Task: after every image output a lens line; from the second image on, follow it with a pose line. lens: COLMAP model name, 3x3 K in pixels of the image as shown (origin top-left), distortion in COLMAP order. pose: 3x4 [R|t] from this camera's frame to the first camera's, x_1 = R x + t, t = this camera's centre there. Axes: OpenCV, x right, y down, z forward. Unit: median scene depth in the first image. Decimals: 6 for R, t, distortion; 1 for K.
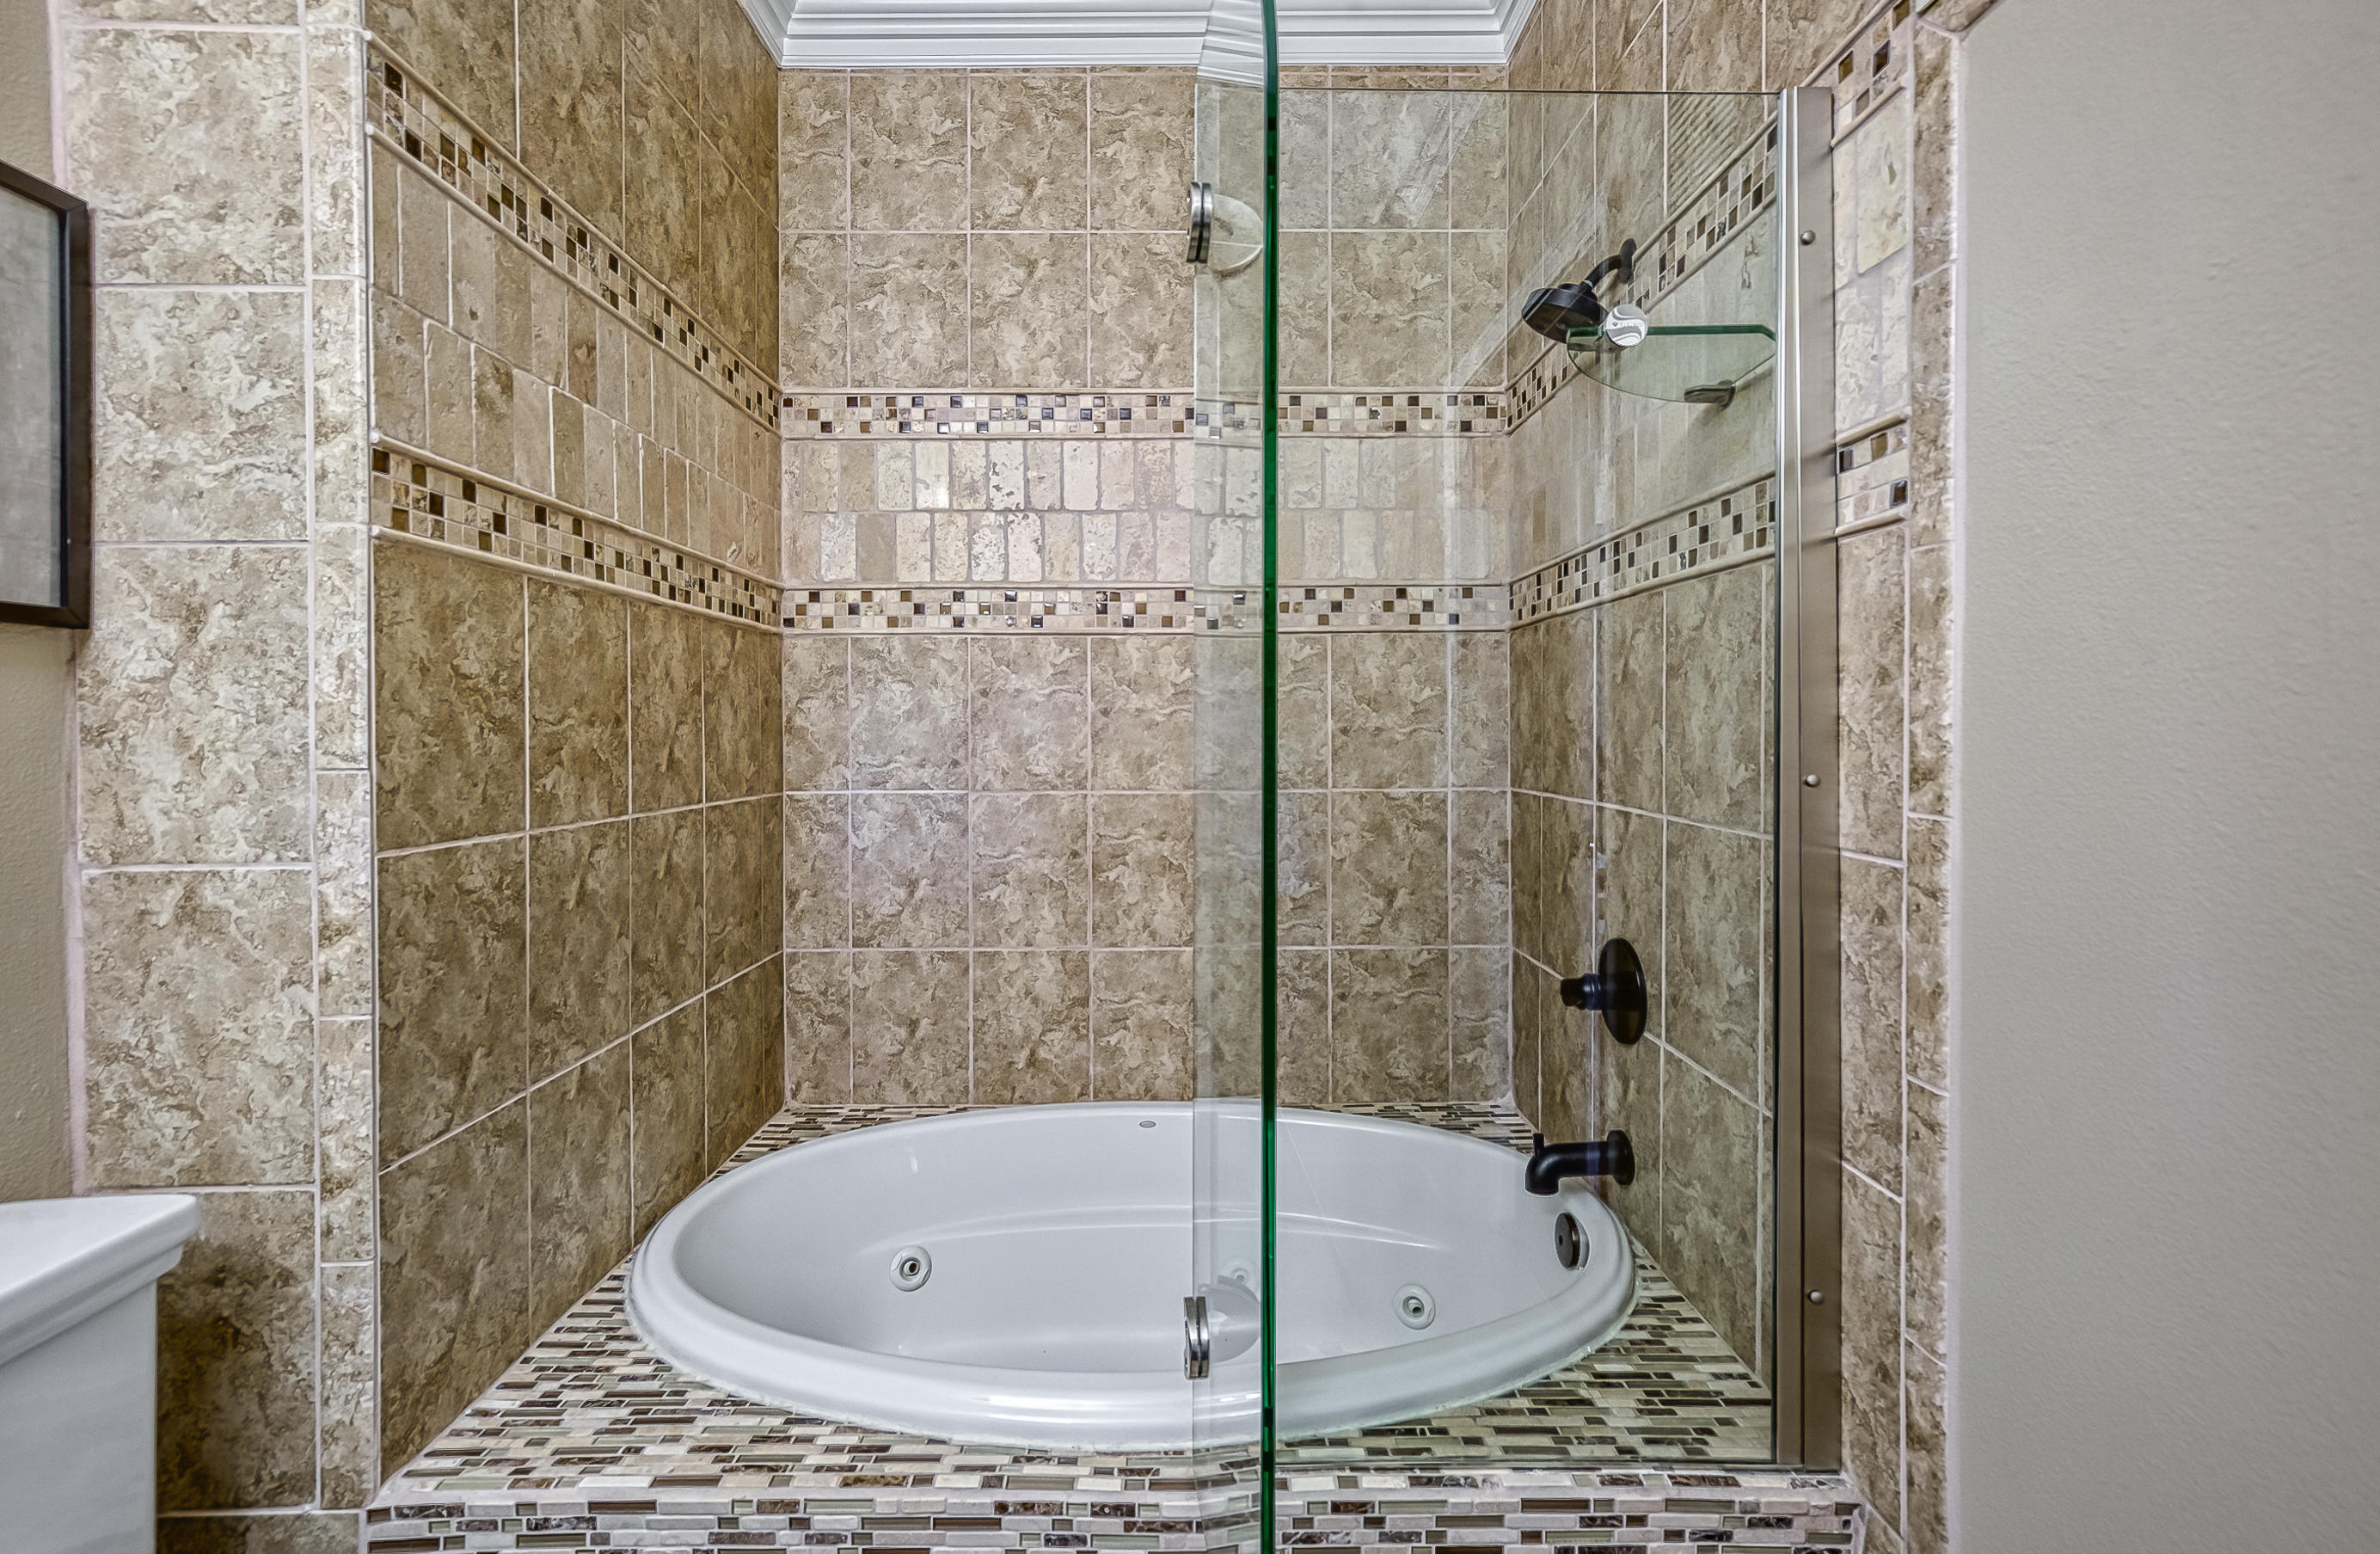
lens RADIAL K [[1049.1, 0, 1194.6], [0, 1049.1, 748.6], [0, 0, 1]] dist [0.003502, 0.000814]
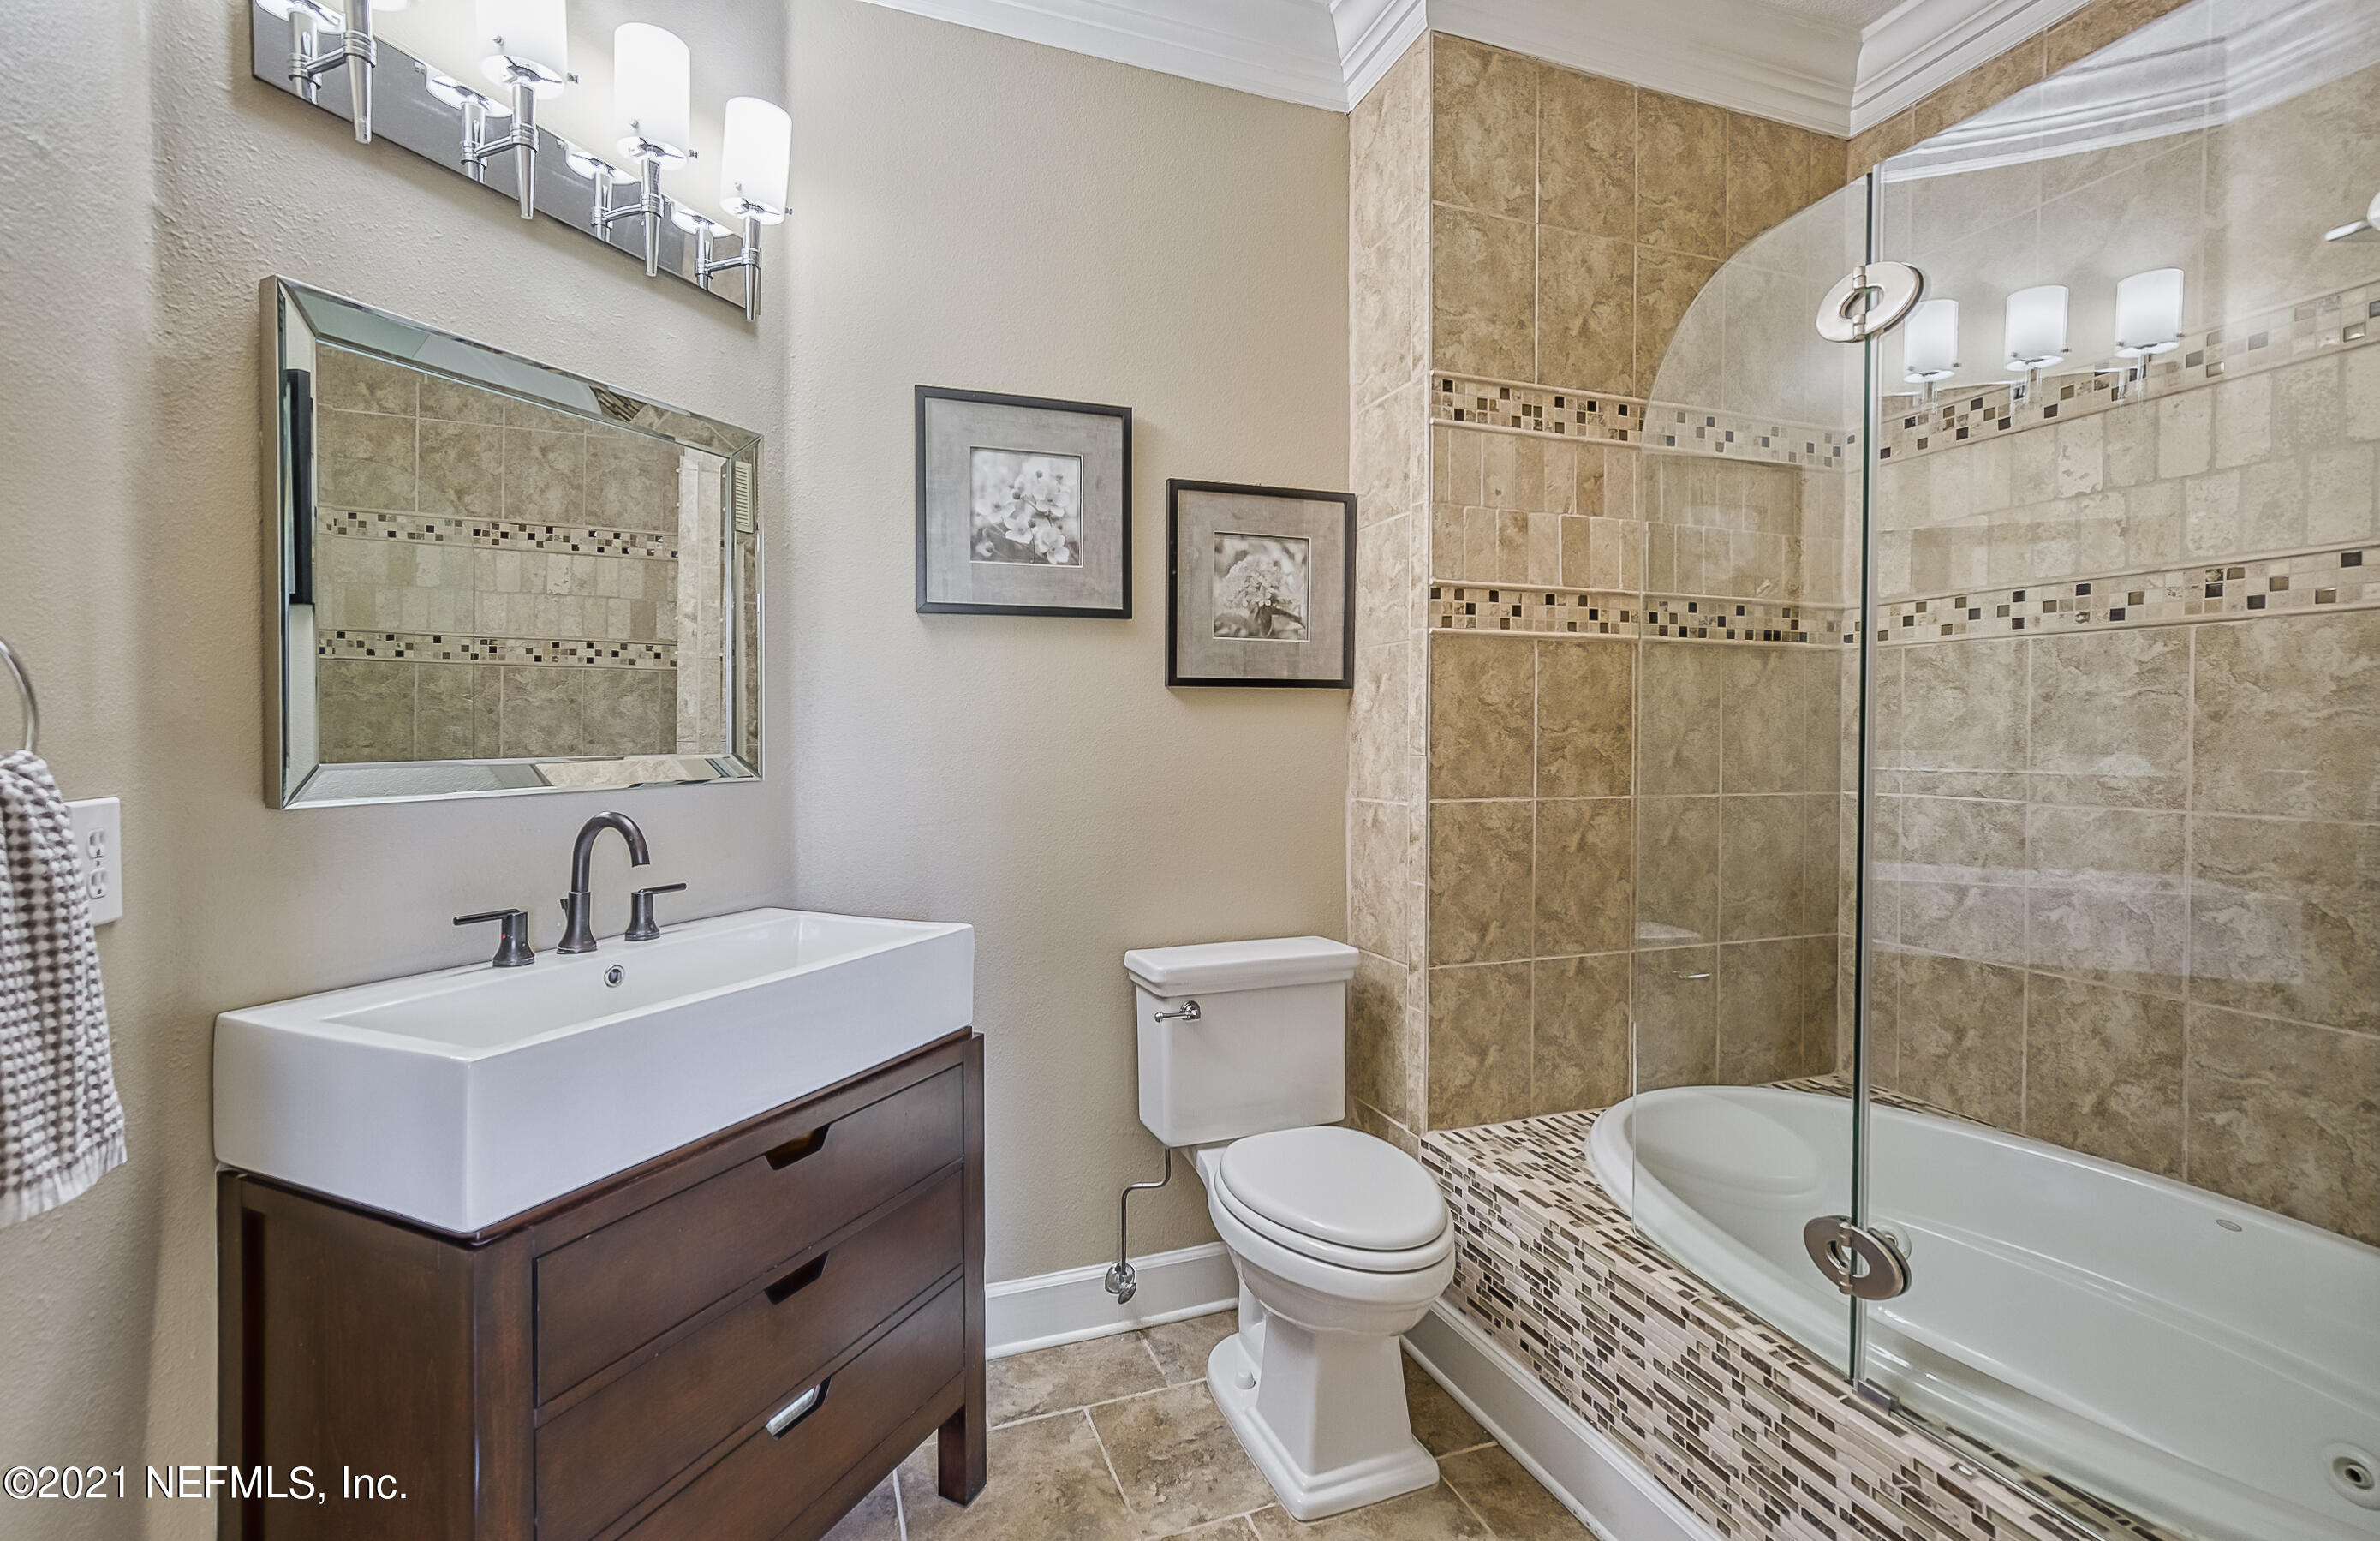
lens RADIAL K [[1048.6, 0, 1196.5], [0, 1048.6, 774.8], [0, 0, 1]] dist [-0.006605, 0.005984]
pose [[0.356859, 0.040220, -0.933292, 0.658650], [-0.019813, 0.999174, 0.035484, -0.003973], [0.933948, 0.005829, 0.357361, -0.057735]]
